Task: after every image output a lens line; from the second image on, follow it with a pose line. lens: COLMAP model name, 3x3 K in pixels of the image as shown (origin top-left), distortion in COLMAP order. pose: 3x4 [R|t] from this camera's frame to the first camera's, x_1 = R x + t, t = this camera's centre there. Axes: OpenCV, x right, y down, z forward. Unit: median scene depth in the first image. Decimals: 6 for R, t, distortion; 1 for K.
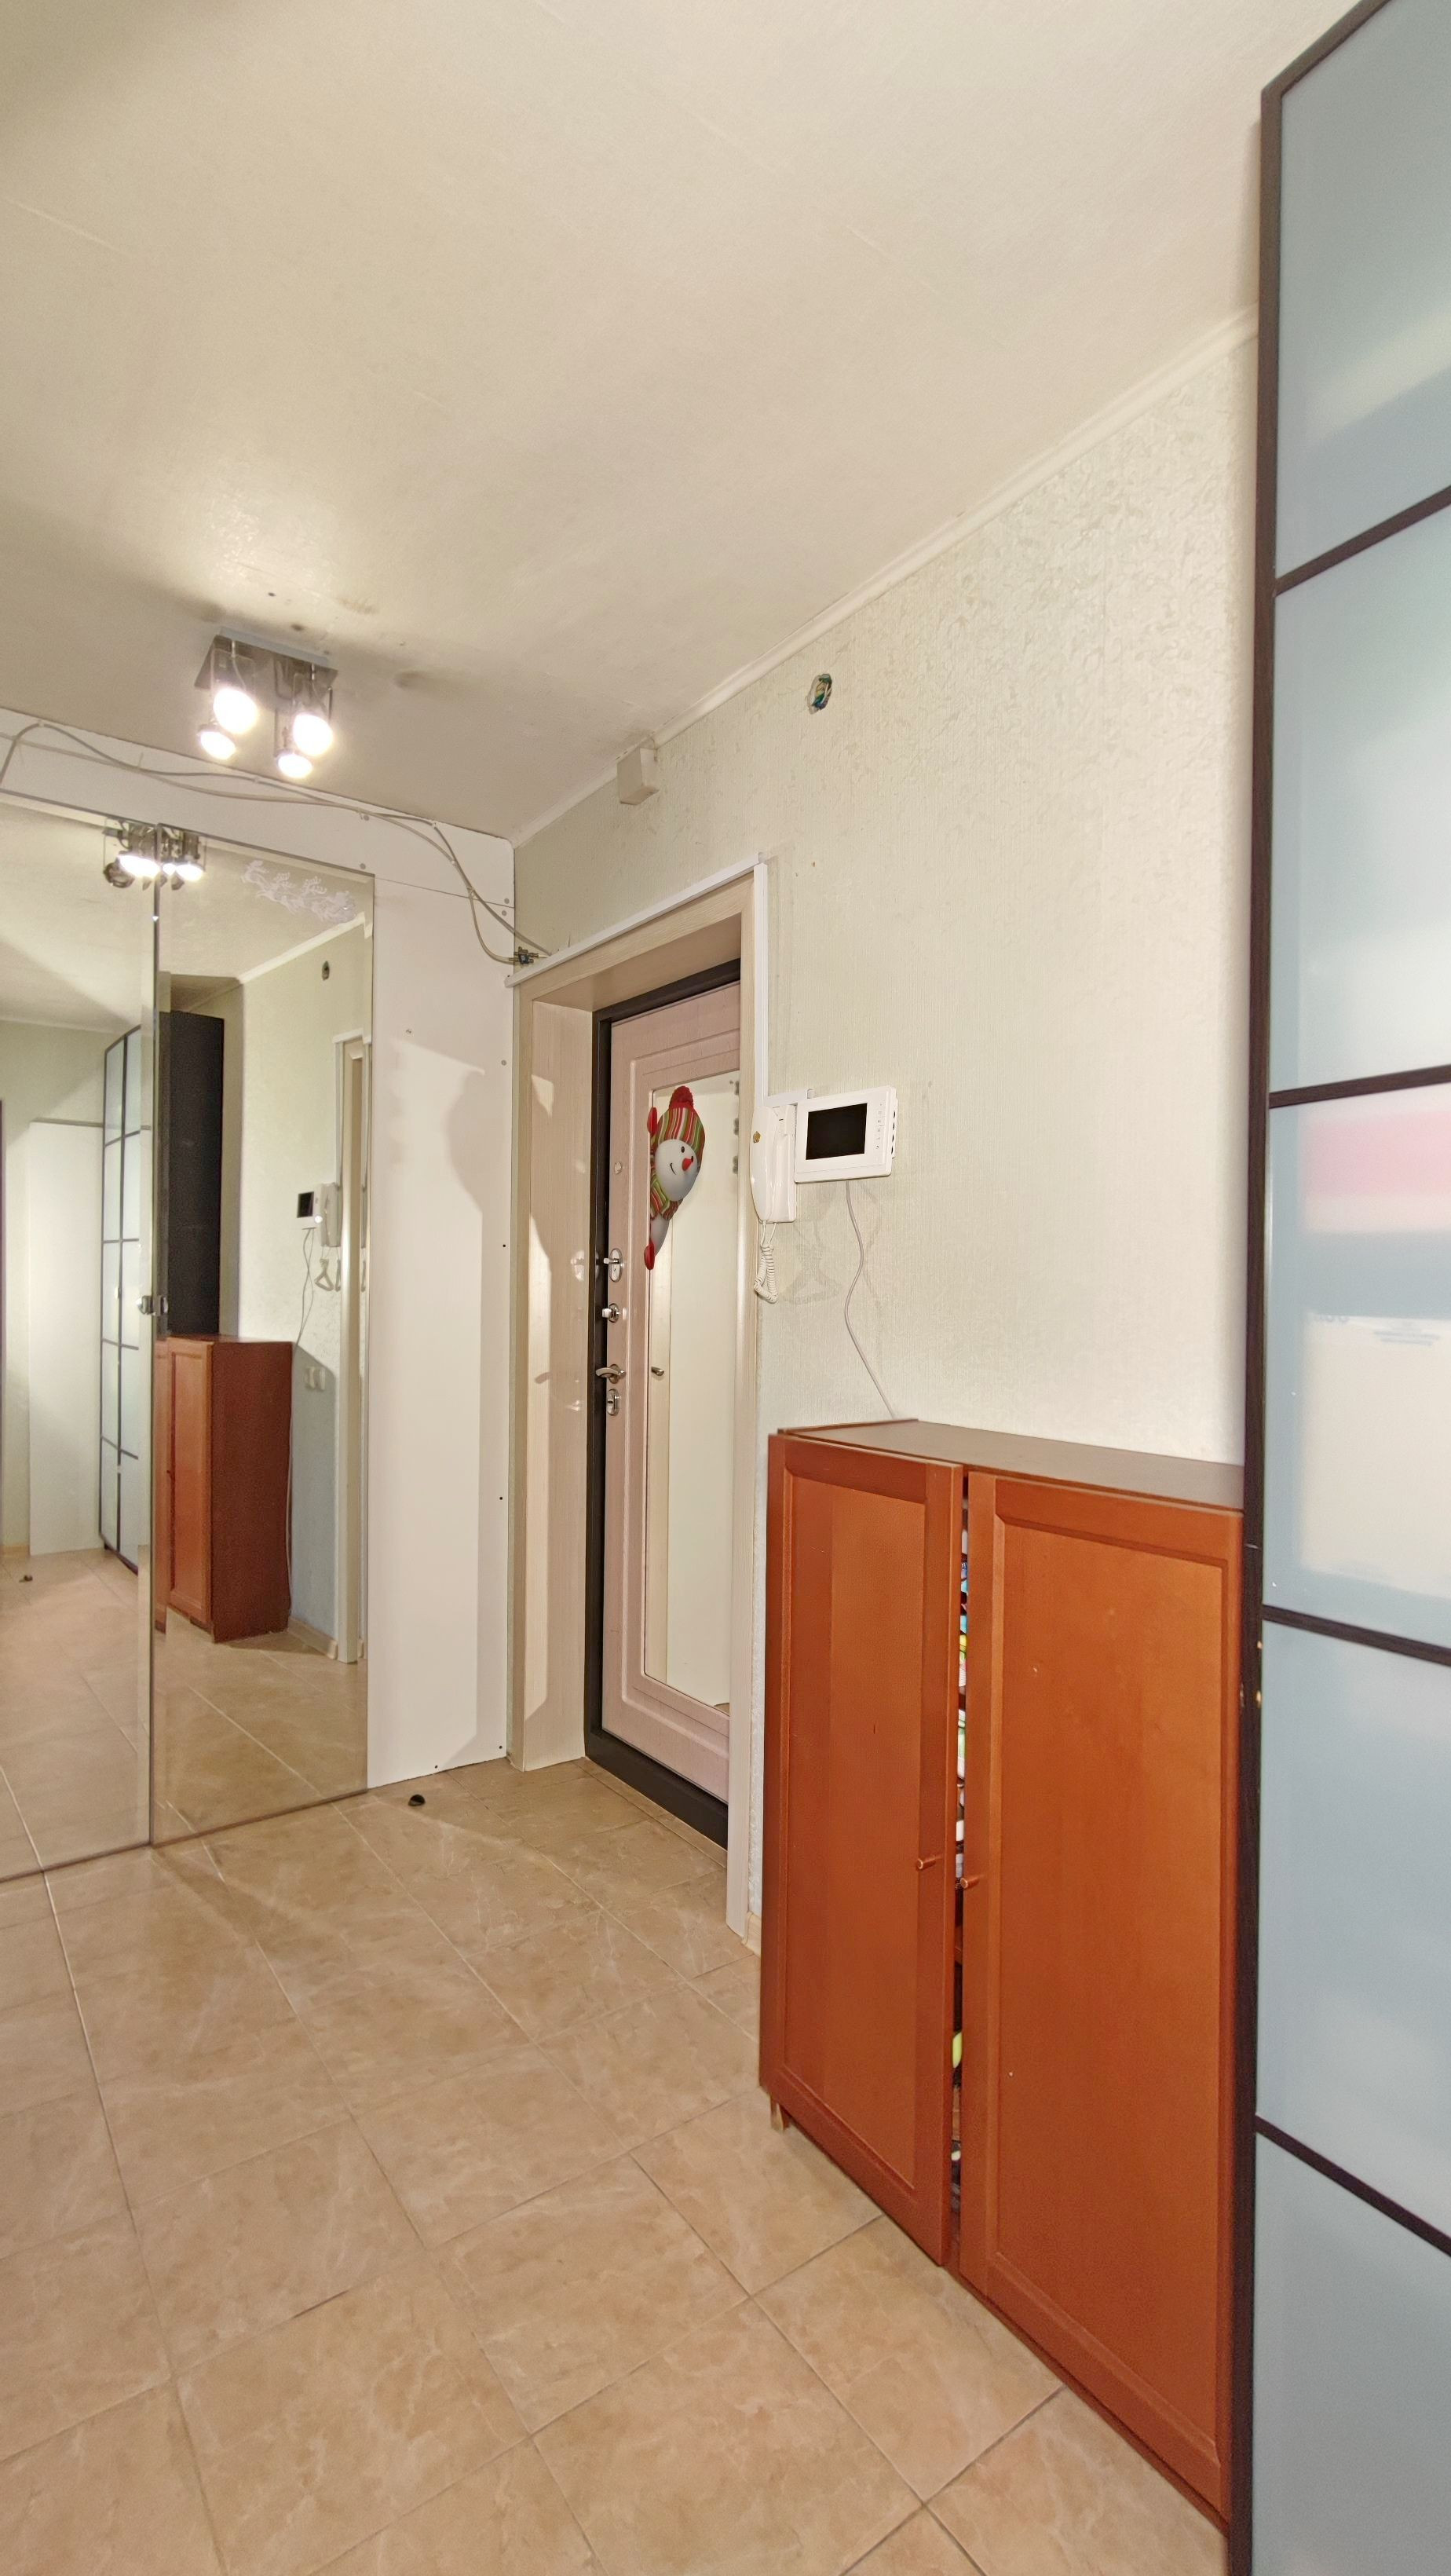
lens RADIAL K [[1147.3, 0, 725.8], [0, 1147.3, 1302.1], [0, 0, 1]] dist [-0.000133, 0.000987]
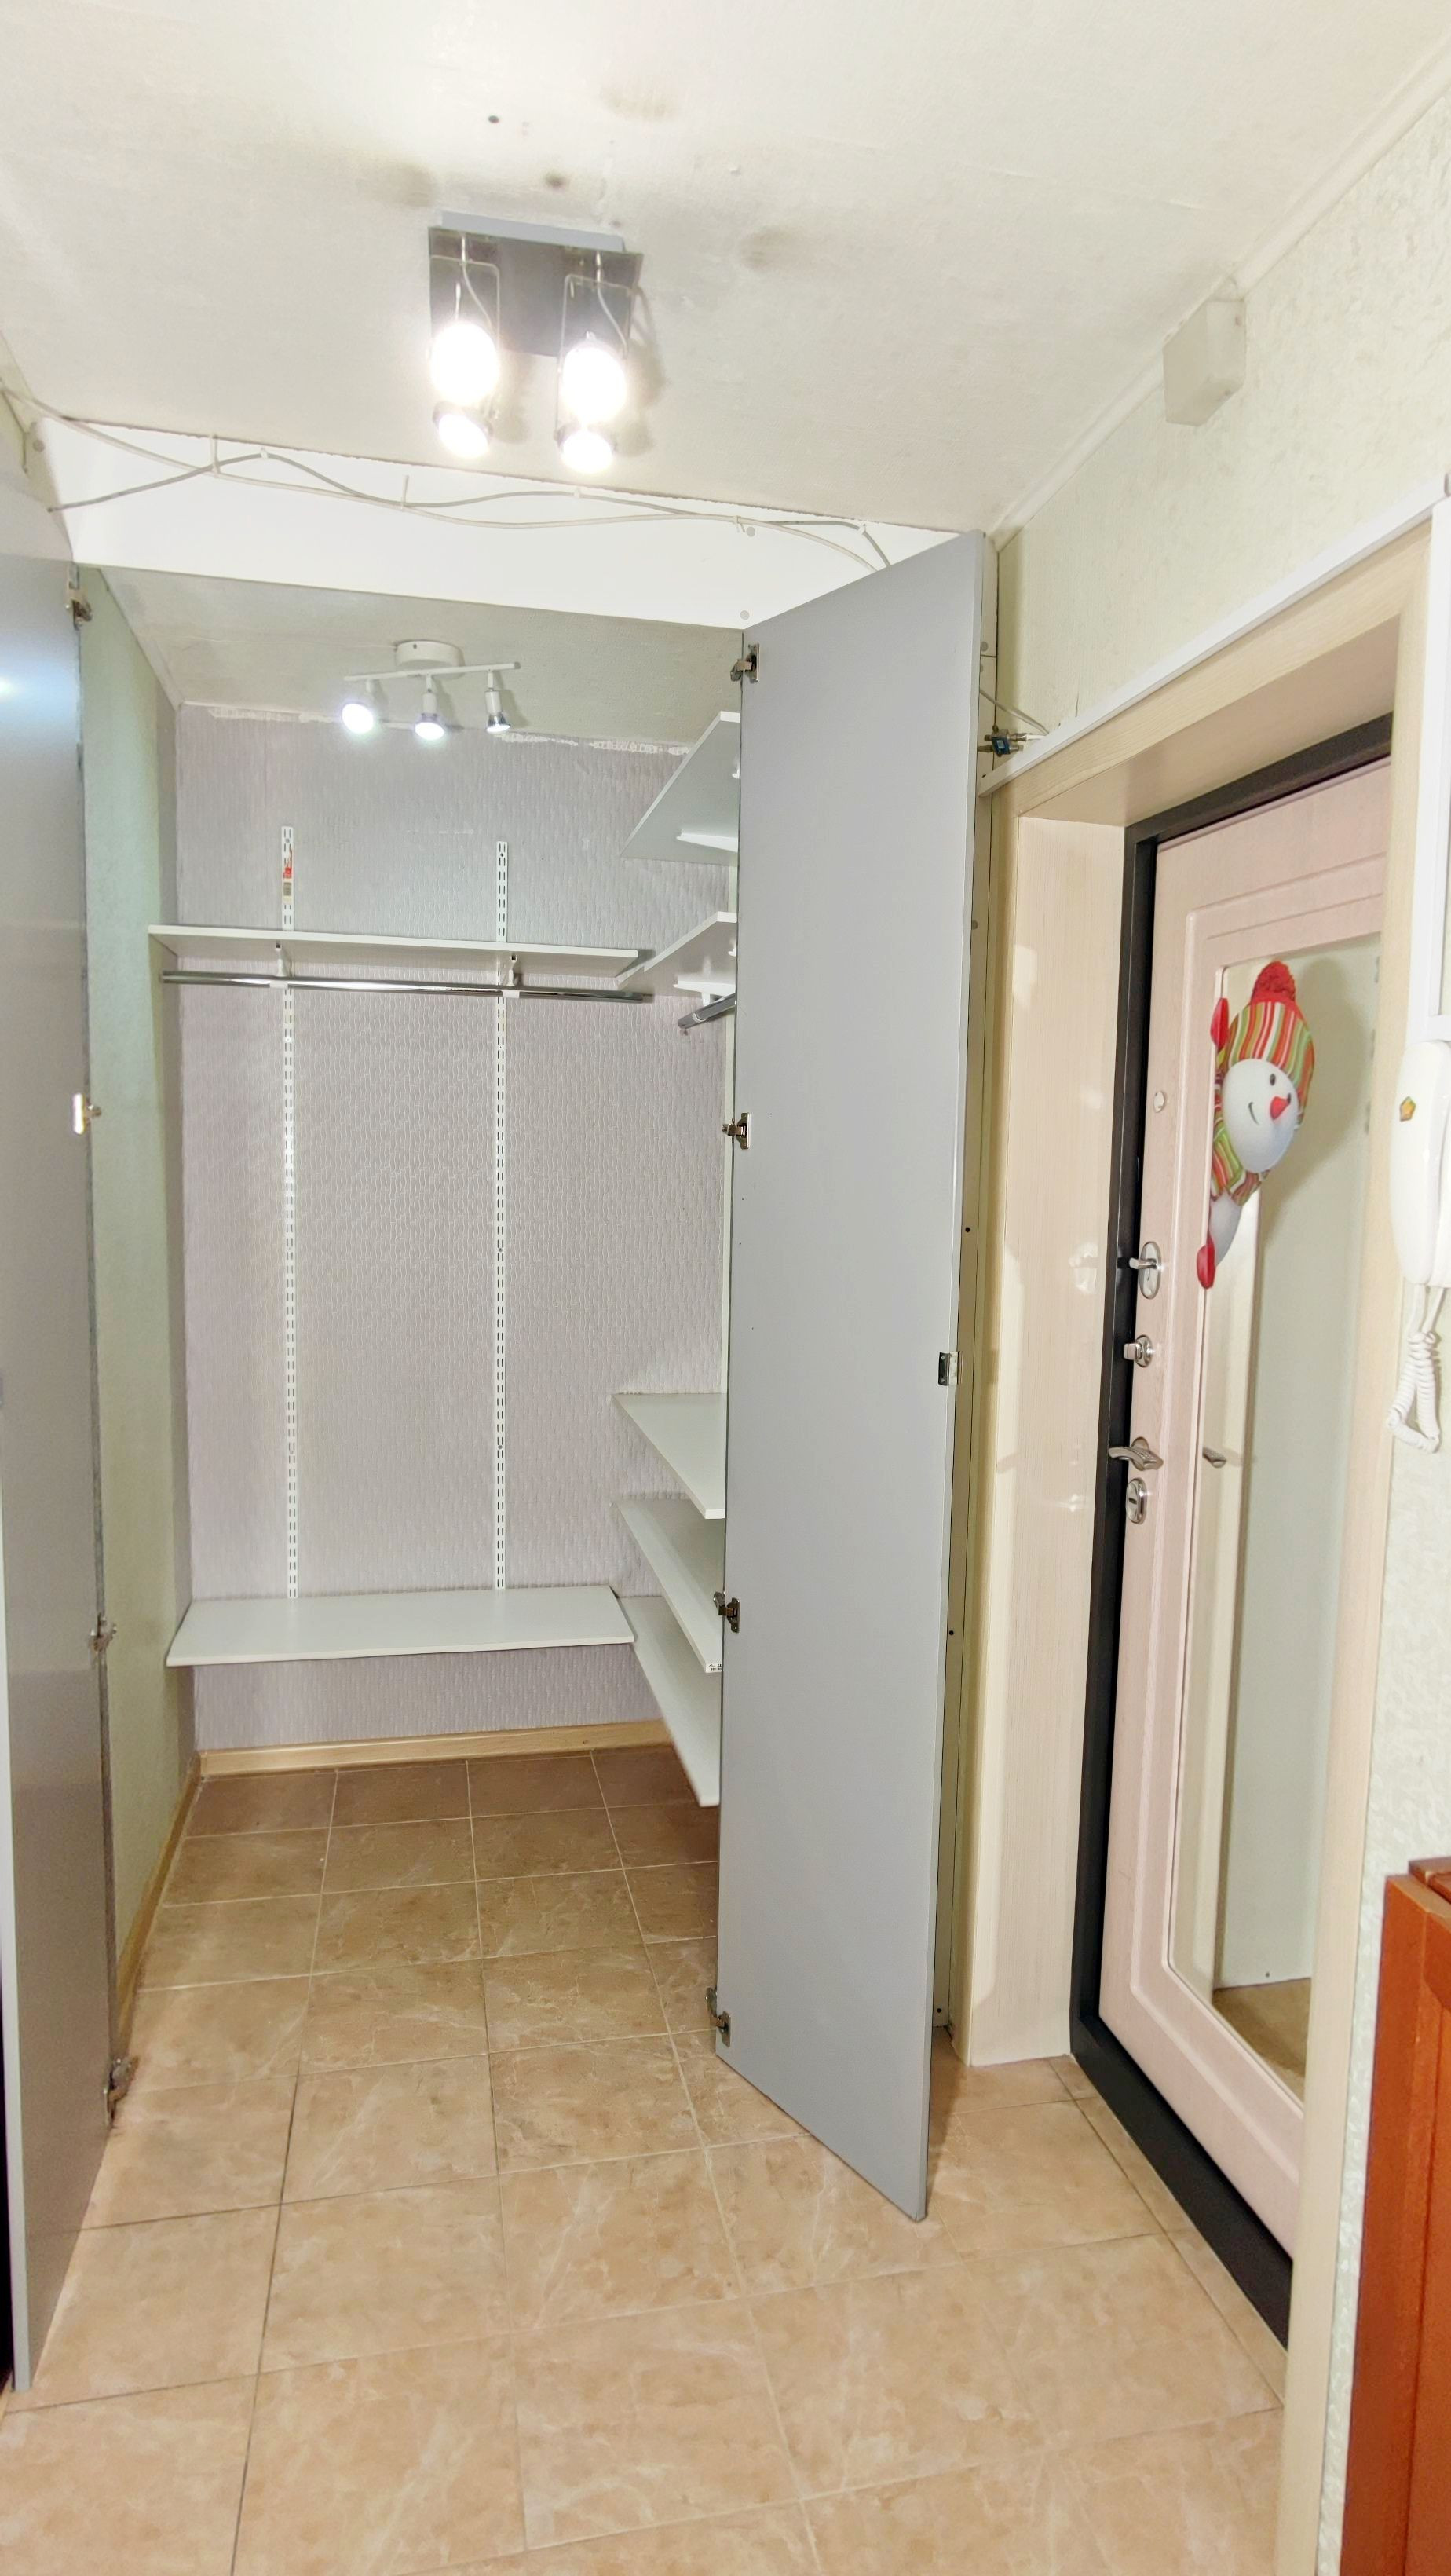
lens RADIAL K [[1473.0, 0, 791.4], [0, 1473.0, 1300.8], [0, 0, 1]] dist [-0.005412, 0.002448]
pose [[0.926567, 0.046866, -0.373199, 0.015885], [-0.015114, 0.996045, 0.087558, -0.083732], [0.375826, -0.075488, 0.923610, 0.254429]]
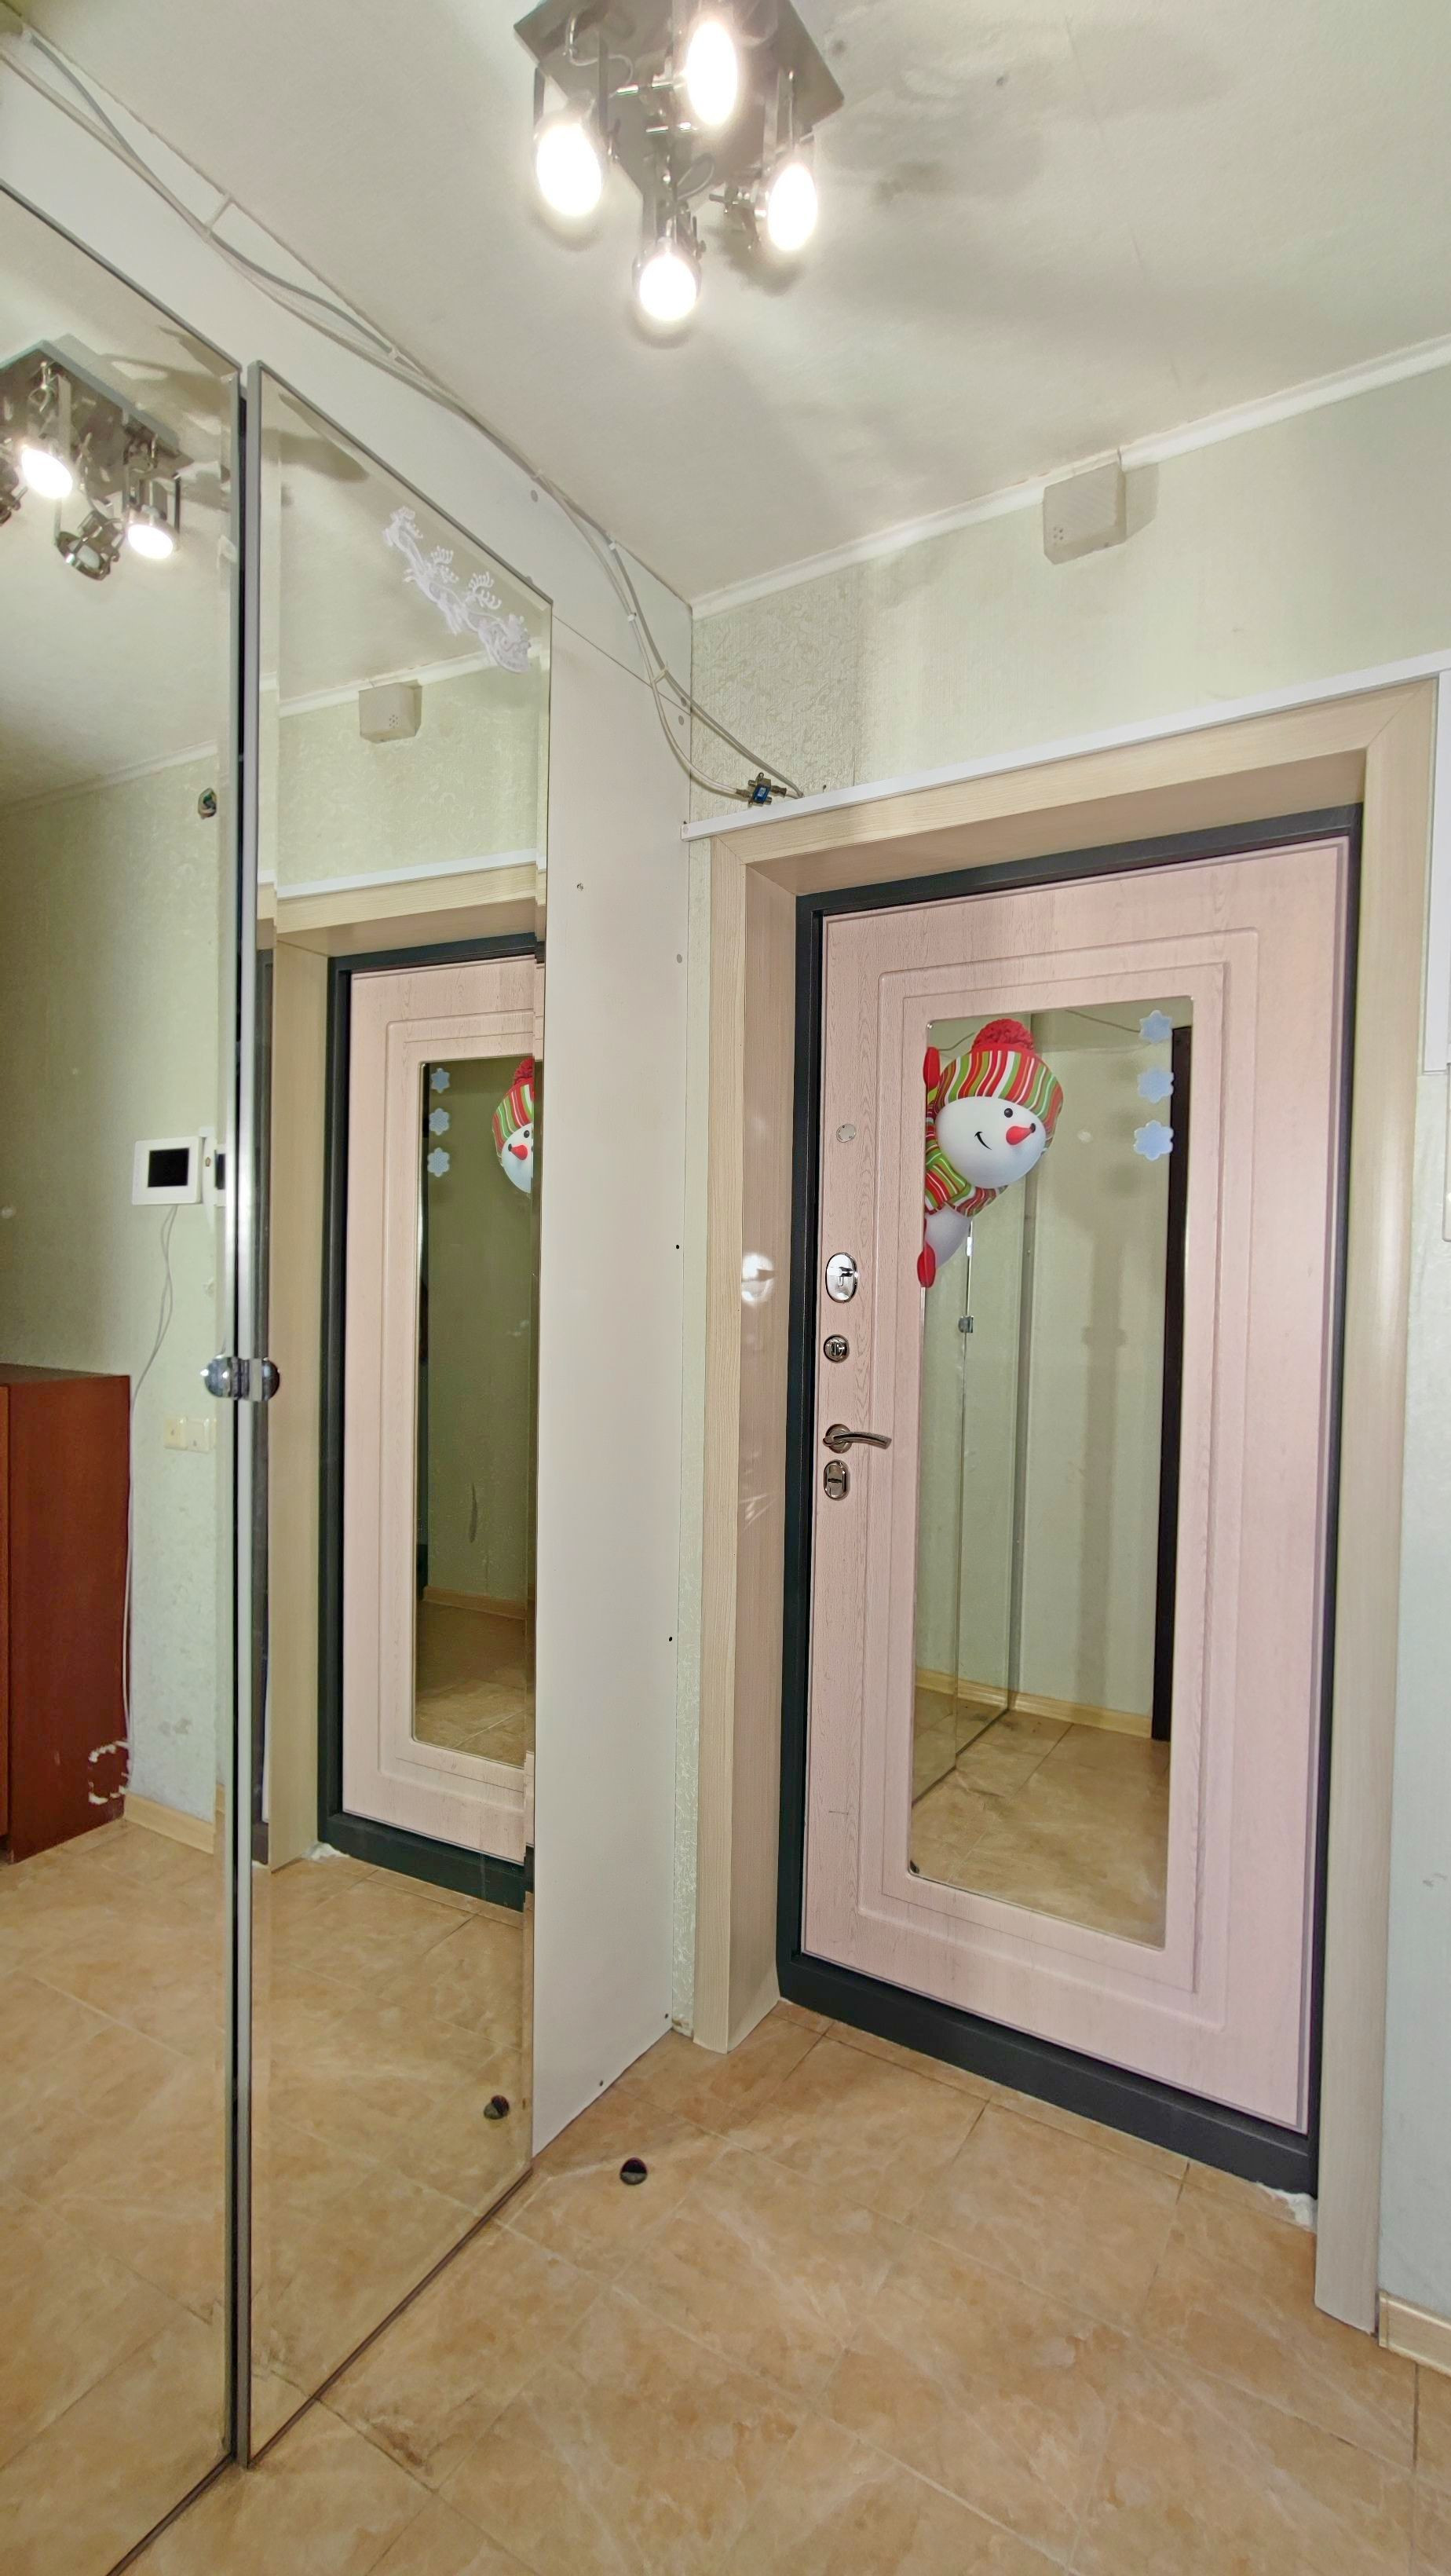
lens RADIAL K [[1147.3, 0, 725.8], [0, 1147.3, 1302.1], [0, 0, 1]] dist [-0.000133, 0.000987]
pose [[0.925861, -0.007716, 0.377785, -0.435195], [-0.002460, 0.999647, 0.026444, -0.037683], [-0.377856, -0.025413, 0.925516, 0.420042]]
